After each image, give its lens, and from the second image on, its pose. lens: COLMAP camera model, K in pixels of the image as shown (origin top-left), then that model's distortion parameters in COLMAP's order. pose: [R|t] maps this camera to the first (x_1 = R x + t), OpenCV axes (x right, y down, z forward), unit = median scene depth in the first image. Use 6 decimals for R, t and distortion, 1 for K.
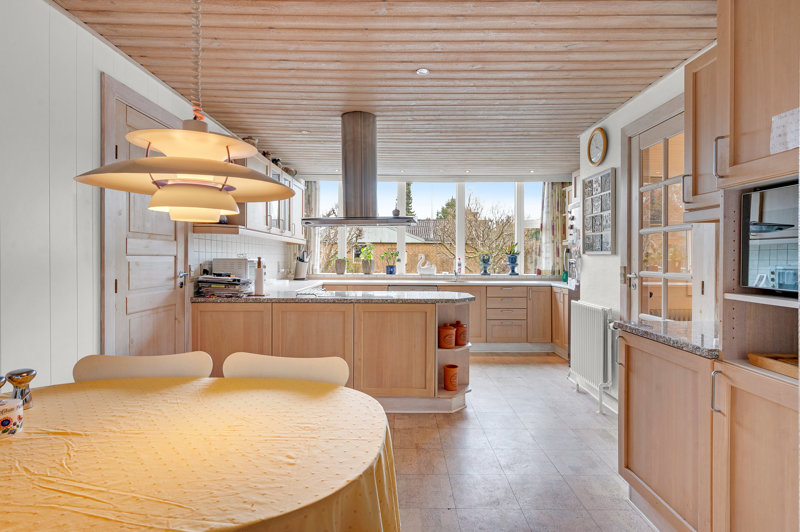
lens RADIAL K [[436.6, 0, 399.6], [0, 436.6, 261.6], [0, 0, 1]] dist [-0.004422, -0.000953]
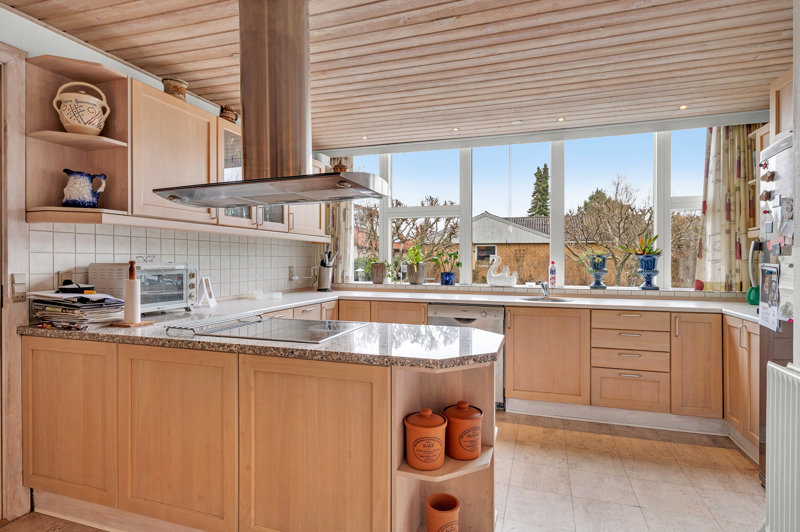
lens RADIAL K [[436.6, 0, 400.3], [0, 436.6, 264.4], [0, 0, 1]] dist [-0.004422, -0.000953]
pose [[0.947349, 0.001097, -0.320200, 0.132846], [-0.000957, 0.999999, 0.000596, -0.003806], [0.320200, -0.000258, 0.947350, 0.338304]]
